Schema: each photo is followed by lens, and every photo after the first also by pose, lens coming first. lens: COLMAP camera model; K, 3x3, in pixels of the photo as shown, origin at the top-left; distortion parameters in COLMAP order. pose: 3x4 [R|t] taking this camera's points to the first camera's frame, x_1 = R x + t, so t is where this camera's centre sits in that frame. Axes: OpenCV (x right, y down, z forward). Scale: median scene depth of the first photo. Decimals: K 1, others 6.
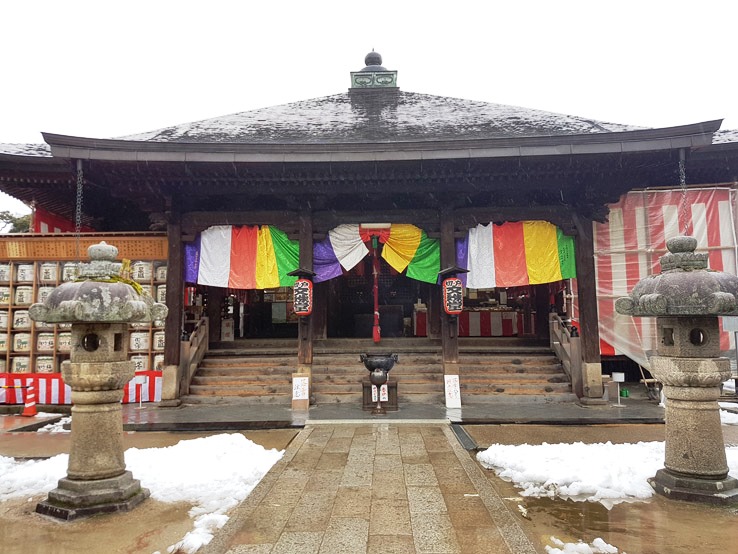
lens RADIAL K [[560.9, 0, 356.9], [0, 560.9, 259.8], [0, 0, 1]] dist [0.136808, -0.062408]
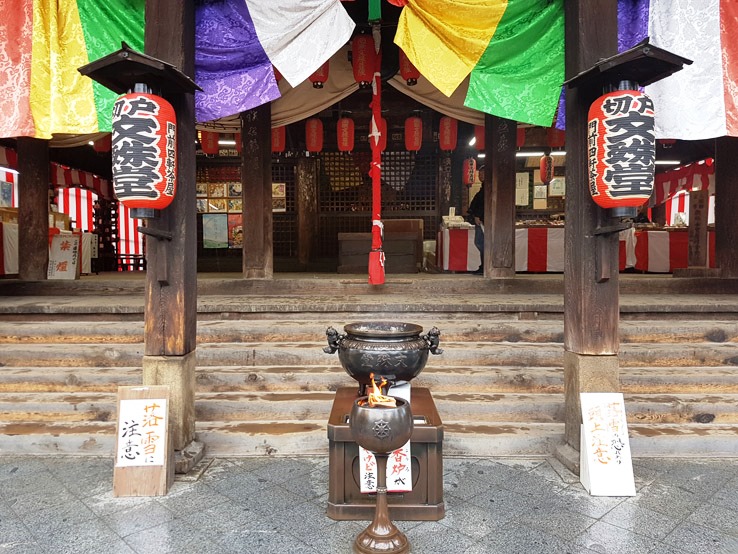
lens RADIAL K [[560.9, 0, 369.3], [0, 560.9, 277.1], [0, 0, 1]] dist [0.136808, -0.062408]
pose [[0.999765, 0.005565, 0.020944, 0.022211], [-0.008647, 0.988632, 0.150107, 0.081524], [-0.019871, -0.150253, 0.988448, 0.633857]]
